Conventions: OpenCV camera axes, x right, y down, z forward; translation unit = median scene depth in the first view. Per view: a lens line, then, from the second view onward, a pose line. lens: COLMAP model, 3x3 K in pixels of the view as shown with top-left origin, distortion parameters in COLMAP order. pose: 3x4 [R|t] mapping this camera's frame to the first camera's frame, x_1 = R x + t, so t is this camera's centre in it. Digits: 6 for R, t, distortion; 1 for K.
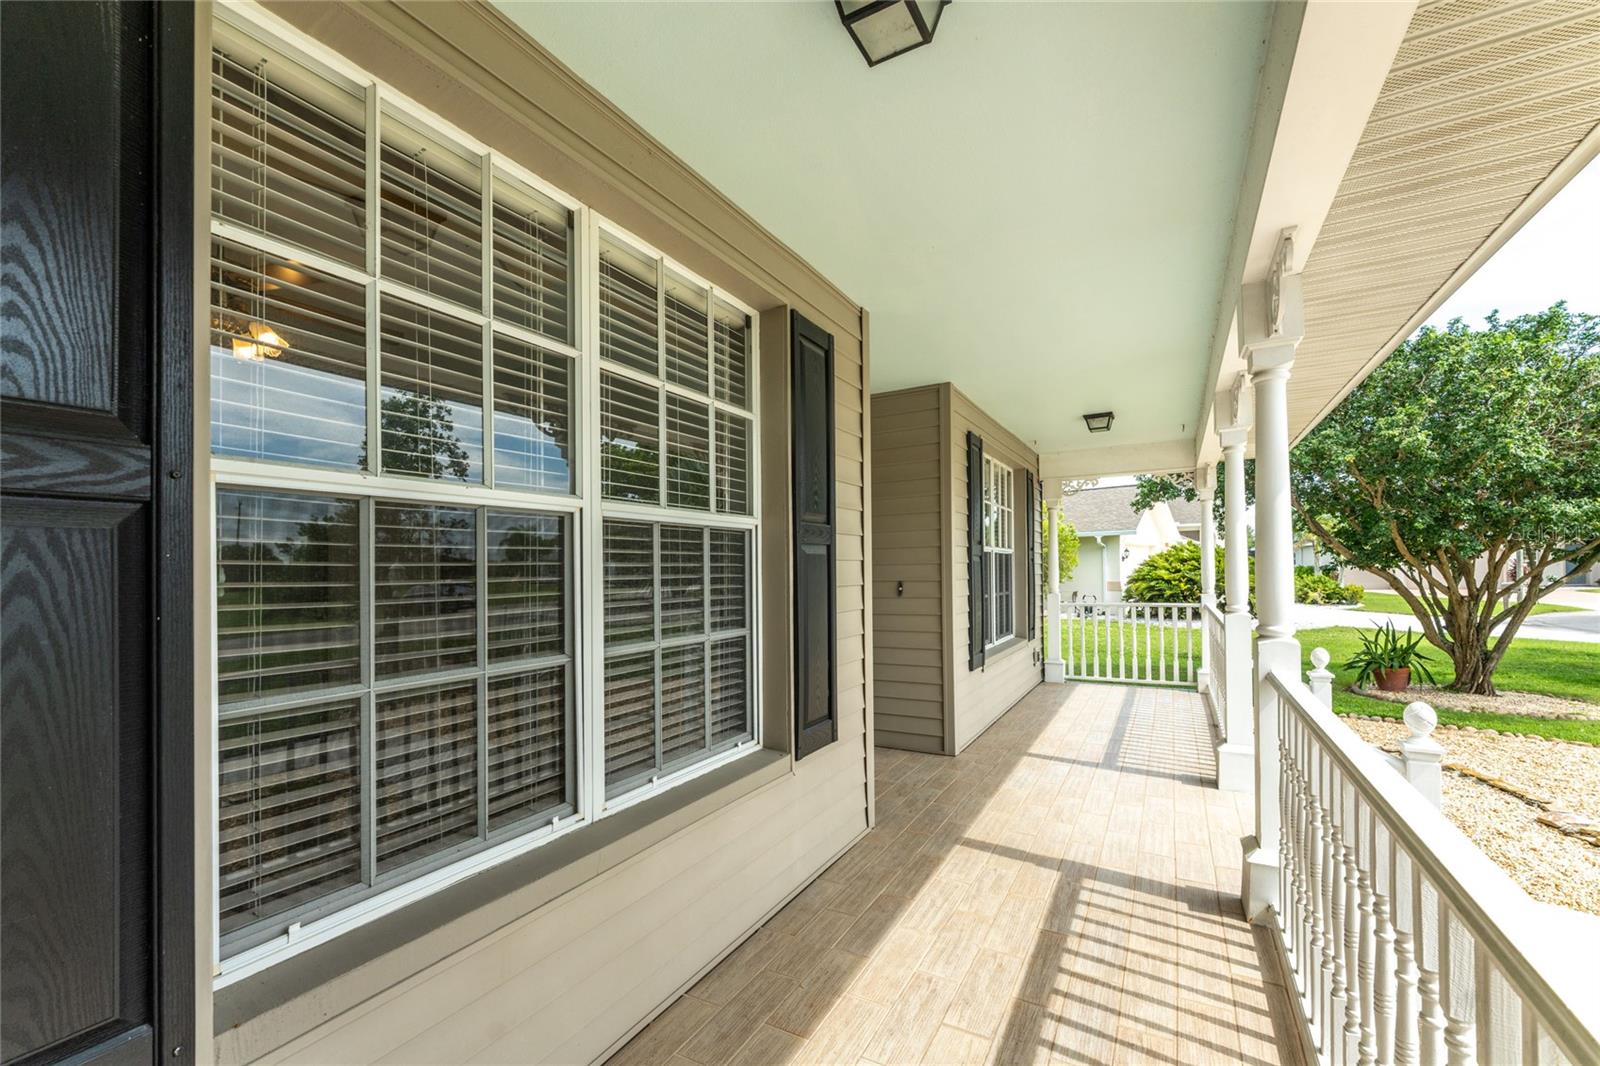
lens RADIAL K [[630.7, 0, 792.8], [0, 630.7, 563.7], [0, 0, 1]] dist [0.002704, 0.000026]
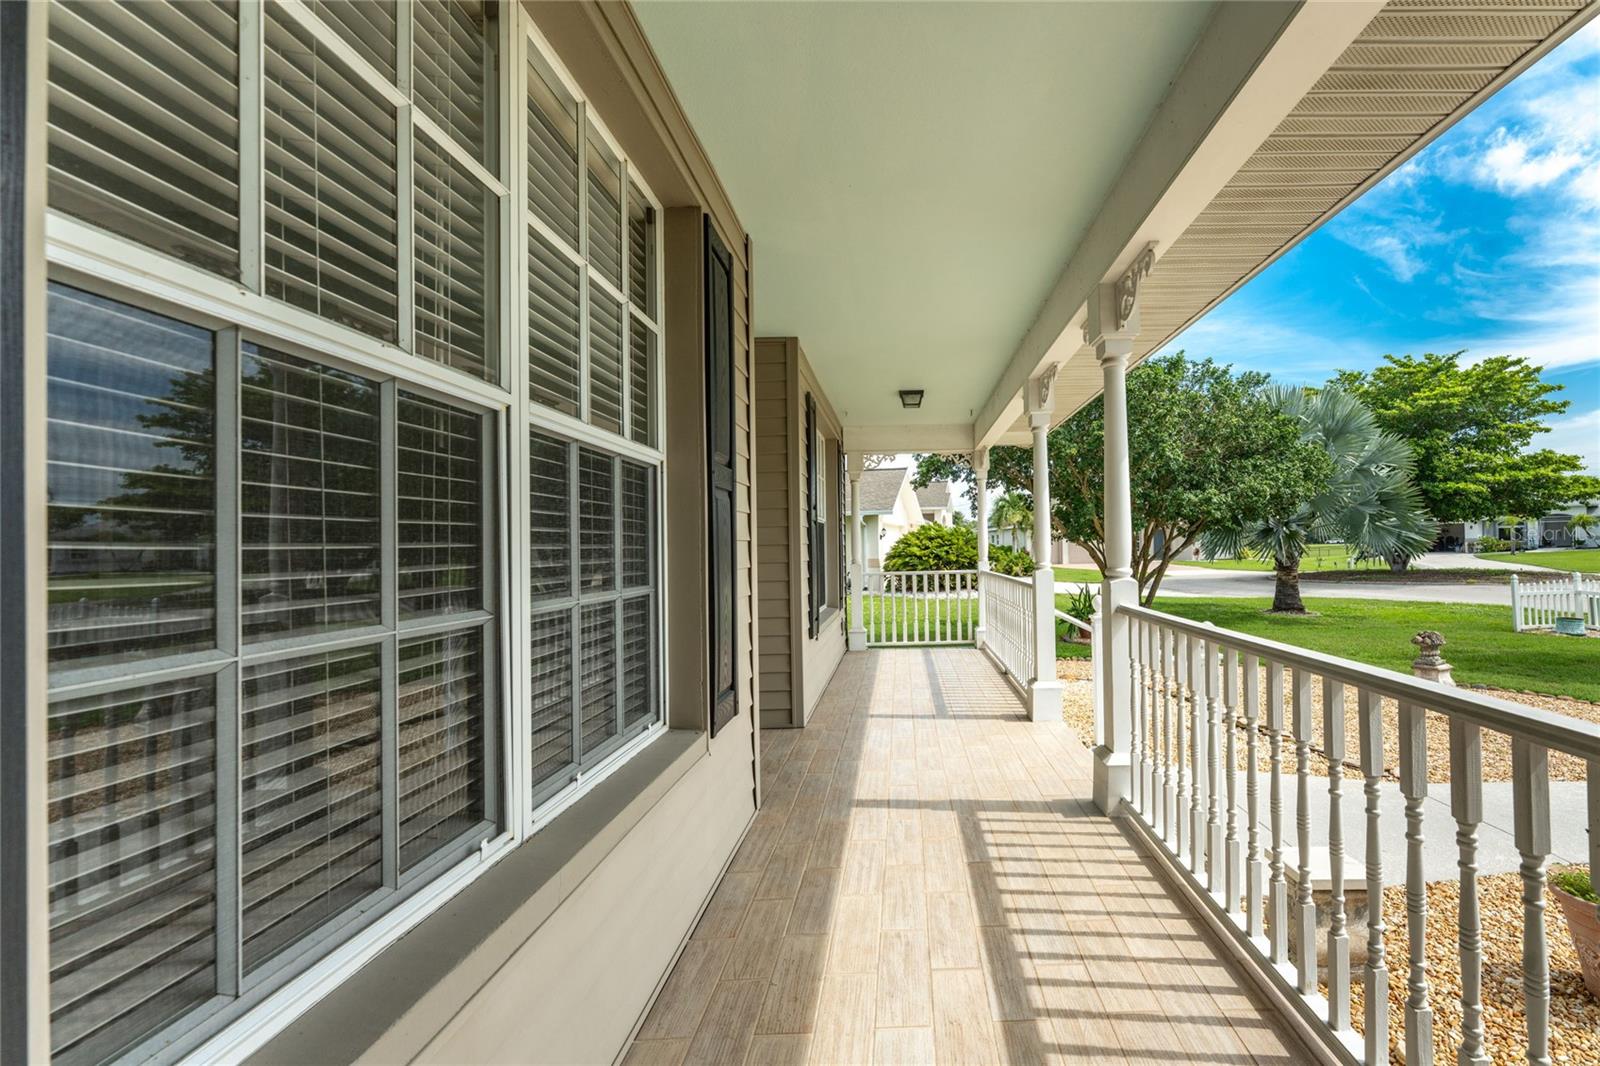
lens RADIAL K [[671.5, 0, 878.8], [0, 671.5, 539.7], [0, 0, 1]] dist [0.000131, -0.000155]
pose [[0.870910, 0.005902, 0.491407, -0.246065], [-0.001110, 0.999949, -0.010042, 0.051036], [-0.491441, 0.008200, 0.870872, 0.091137]]
